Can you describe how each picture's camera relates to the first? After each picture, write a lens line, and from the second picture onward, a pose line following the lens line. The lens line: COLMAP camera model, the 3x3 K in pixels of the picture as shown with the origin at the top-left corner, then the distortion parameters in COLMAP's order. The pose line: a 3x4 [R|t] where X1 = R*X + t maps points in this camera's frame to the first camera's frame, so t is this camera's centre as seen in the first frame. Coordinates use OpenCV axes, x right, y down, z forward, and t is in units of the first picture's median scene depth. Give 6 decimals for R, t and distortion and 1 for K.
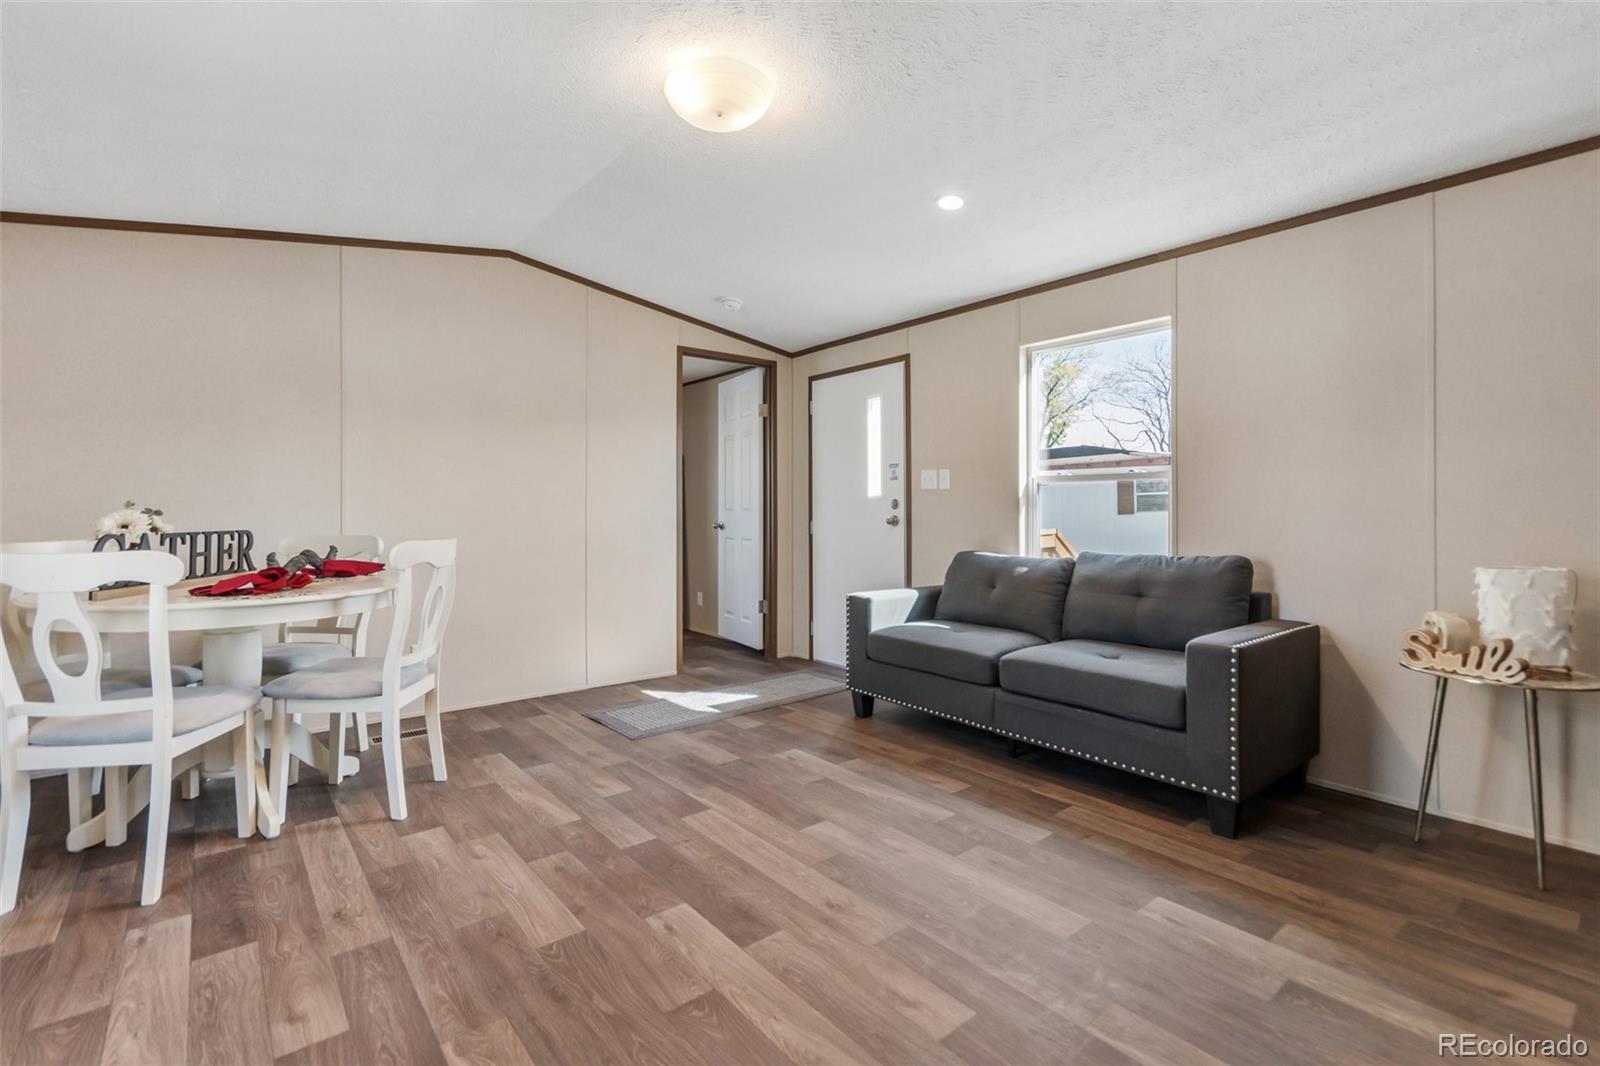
lens RADIAL K [[717.8, 0, 797.2], [0, 717.8, 488.9], [0, 0, 1]] dist [0.001935, 0.001100]
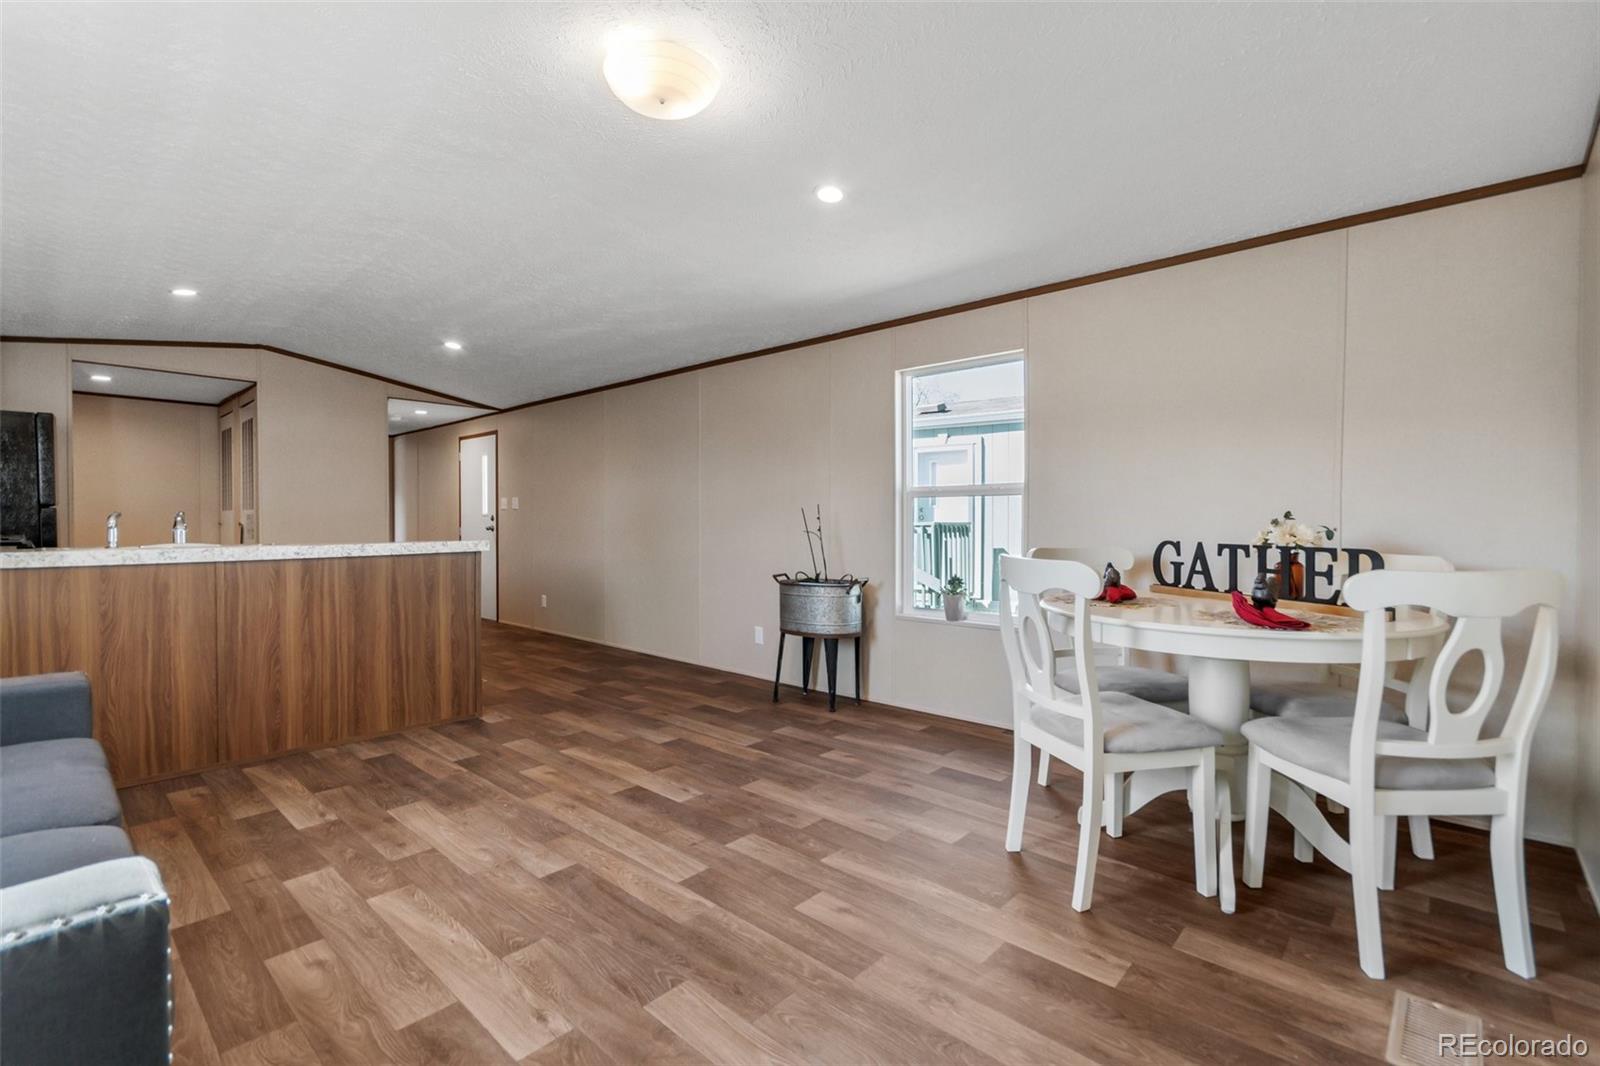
lens RADIAL K [[717.8, 0, 785.9], [0, 717.8, 522.3], [0, 0, 1]] dist [0.001935, 0.001100]
pose [[-0.991380, -0.001647, -0.131010, -0.143799], [0.002477, 0.999507, -0.031307, 0.062506], [0.130997, -0.031361, -0.990887, 1.973768]]
